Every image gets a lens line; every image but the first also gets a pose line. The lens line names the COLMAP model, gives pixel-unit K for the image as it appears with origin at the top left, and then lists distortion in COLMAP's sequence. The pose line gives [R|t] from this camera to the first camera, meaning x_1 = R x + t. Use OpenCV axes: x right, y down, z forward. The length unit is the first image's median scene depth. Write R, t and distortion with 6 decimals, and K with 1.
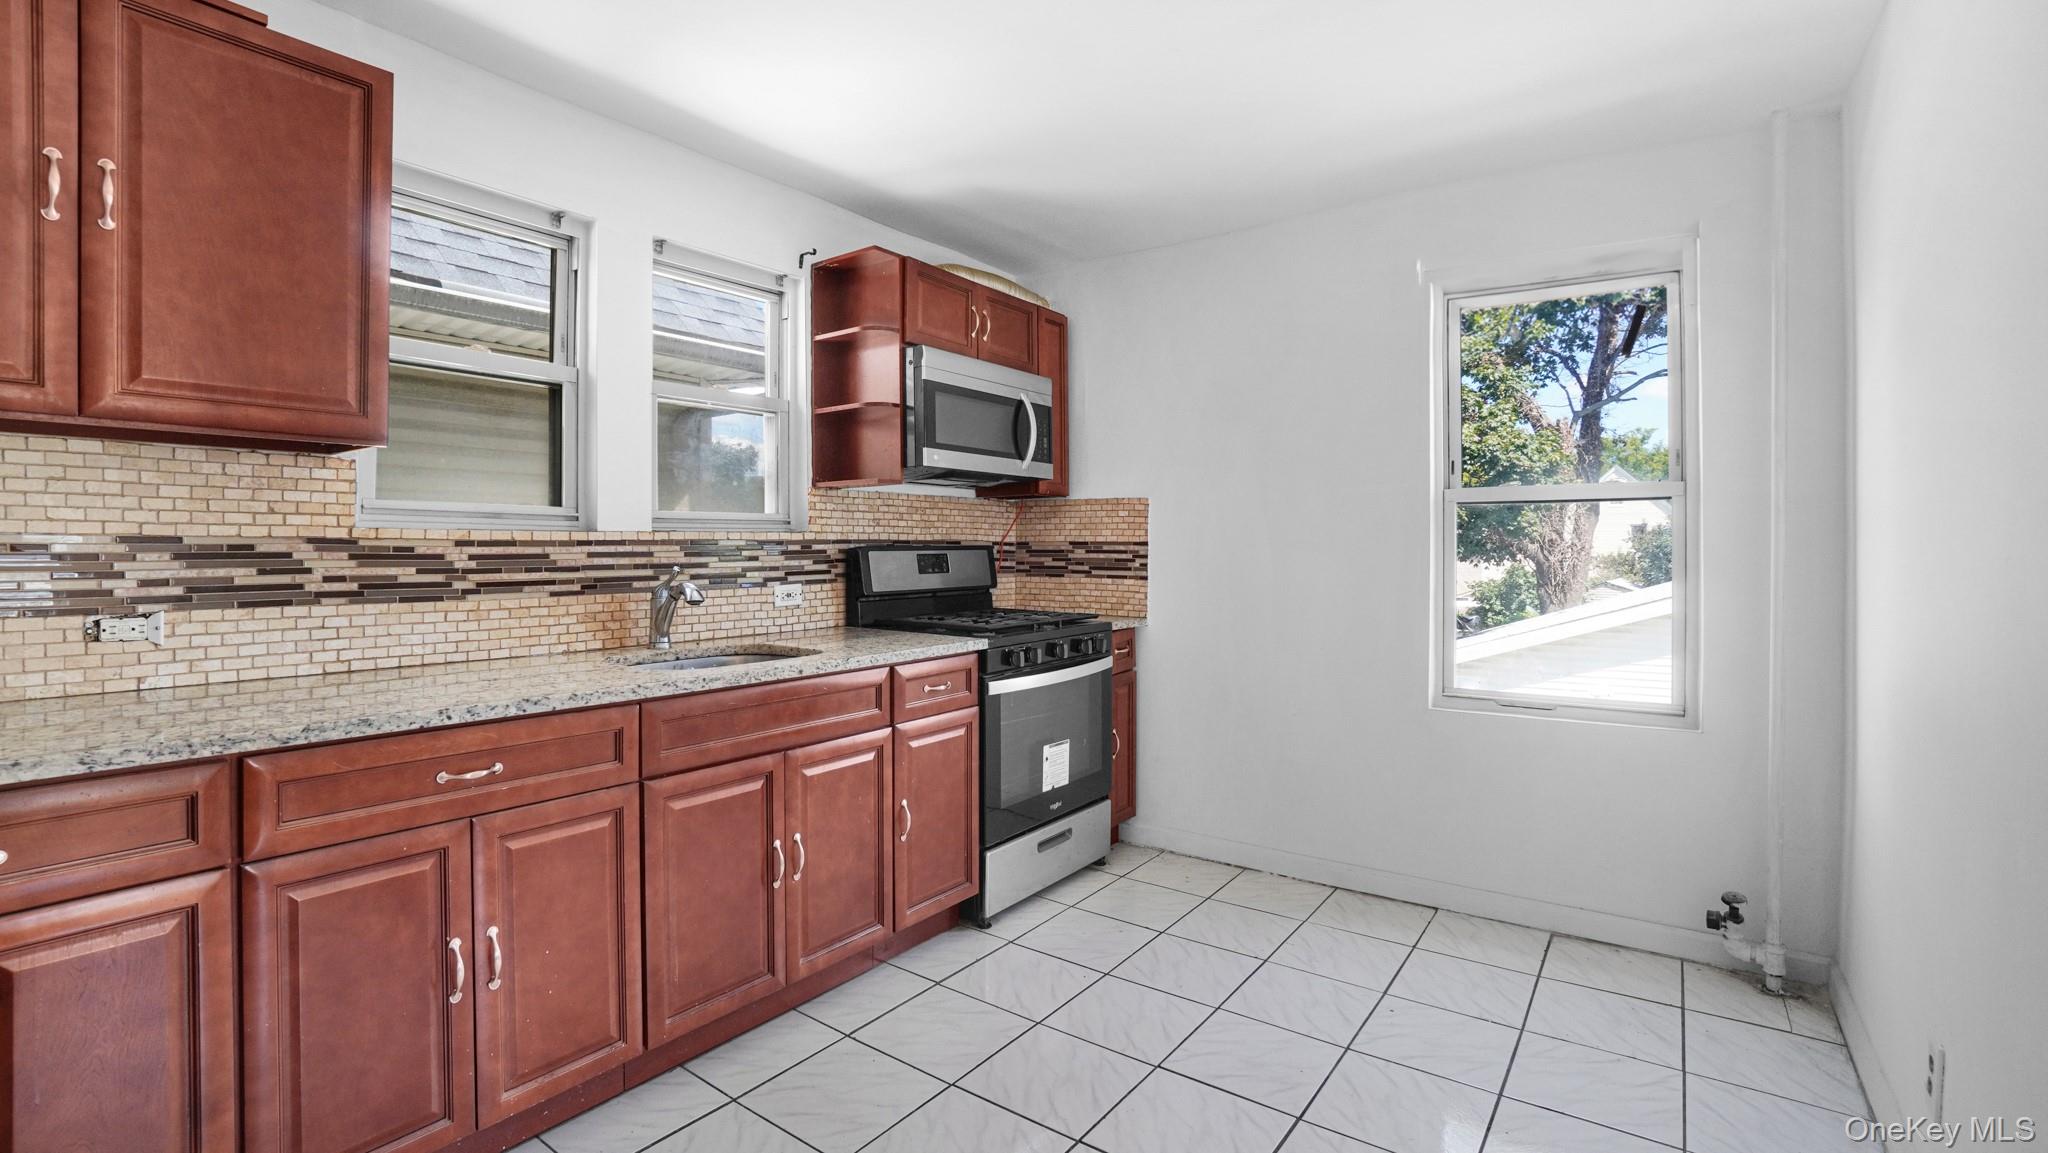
lens RADIAL K [[920.1, 0, 1019.1], [0, 920.1, 562.7], [0, 0, 1]] dist [-0.070799, 0.023785]
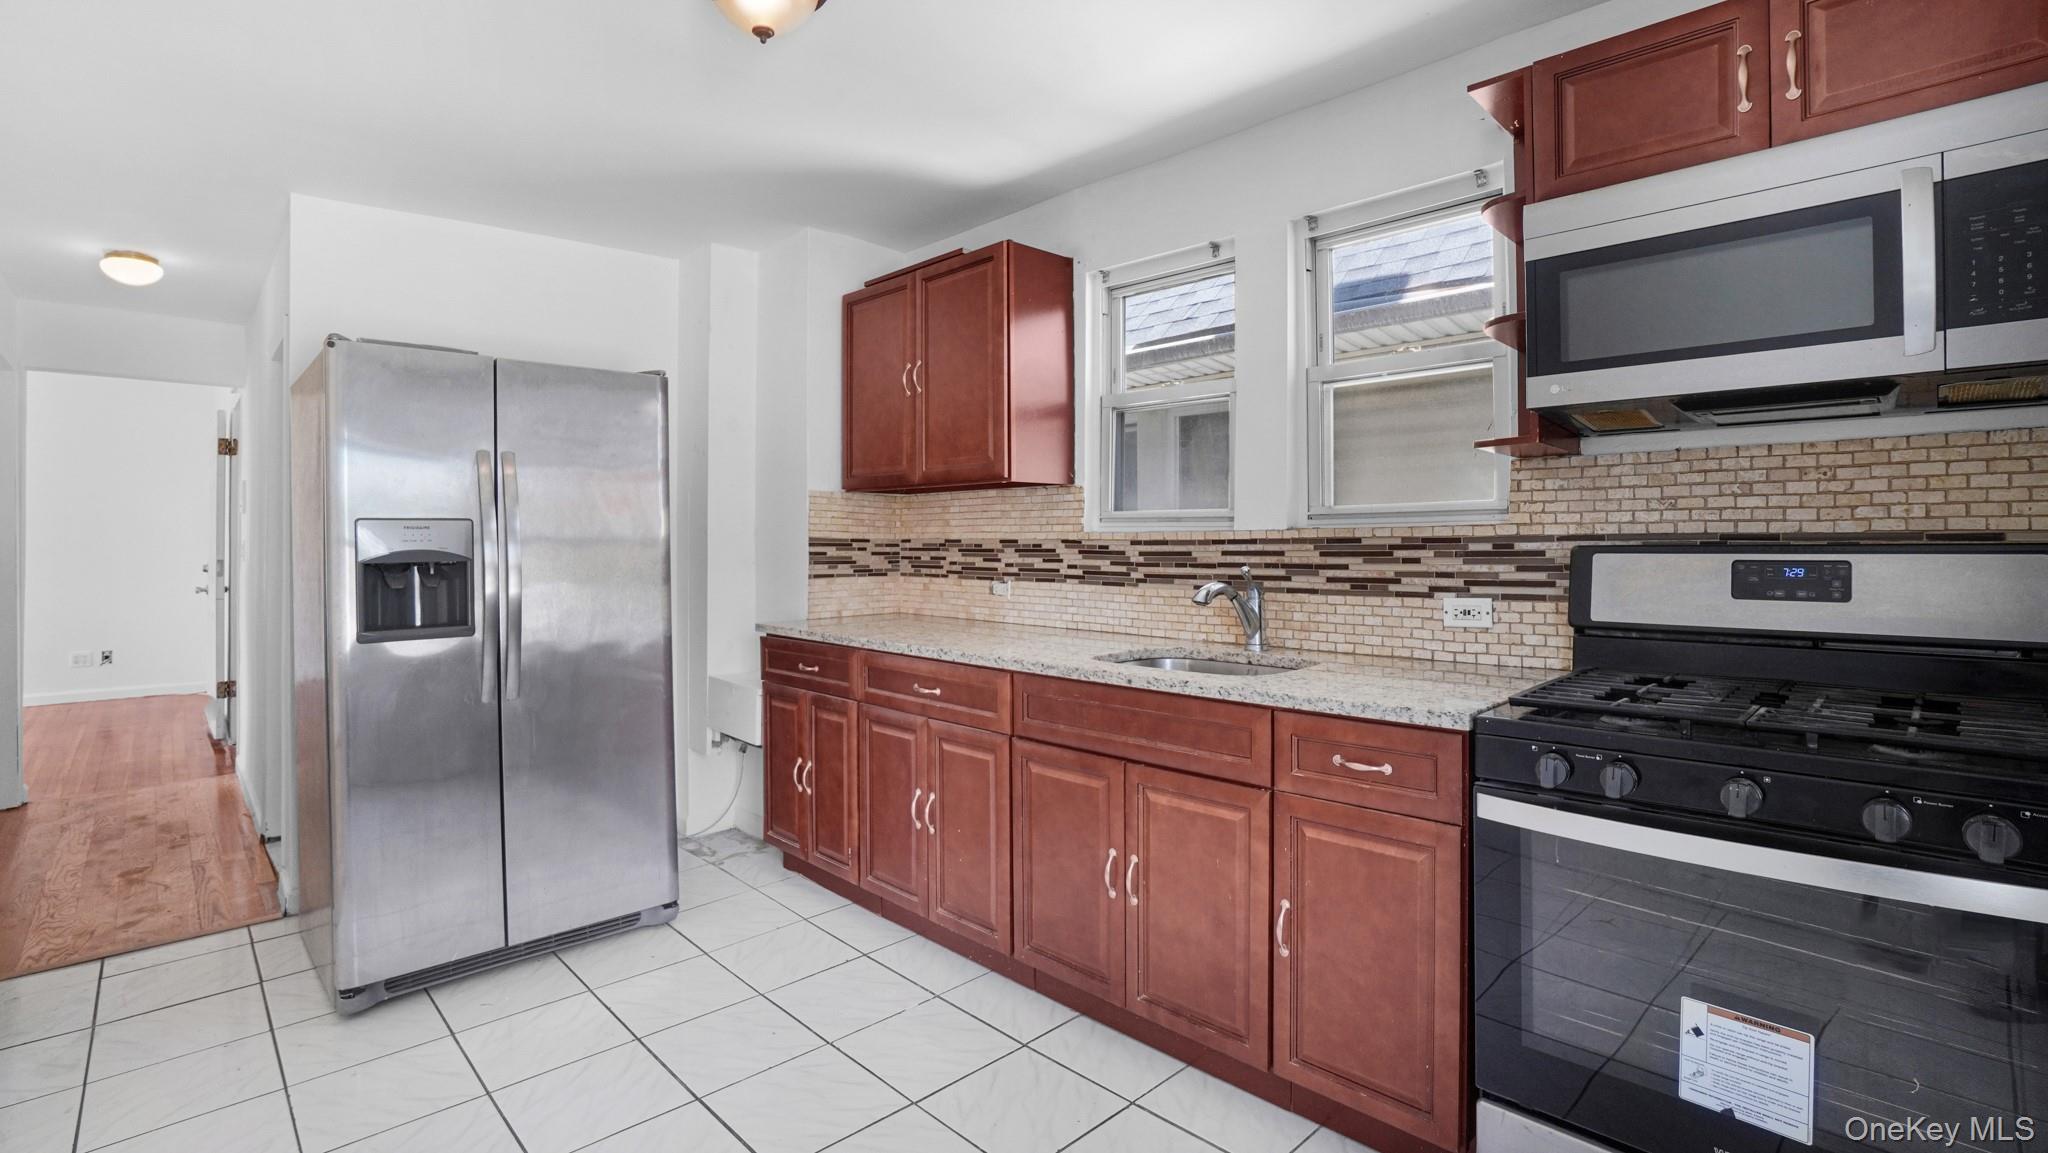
lens RADIAL K [[920.1, 0, 1019.1], [0, 920.1, 562.7], [0, 0, 1]] dist [-0.070799, 0.023785]
pose [[-0.171604, 0.020521, -0.984952, 0.594031], [-0.014812, 0.999616, 0.023407, -0.017964], [0.985055, 0.018606, -0.171234, 0.897073]]
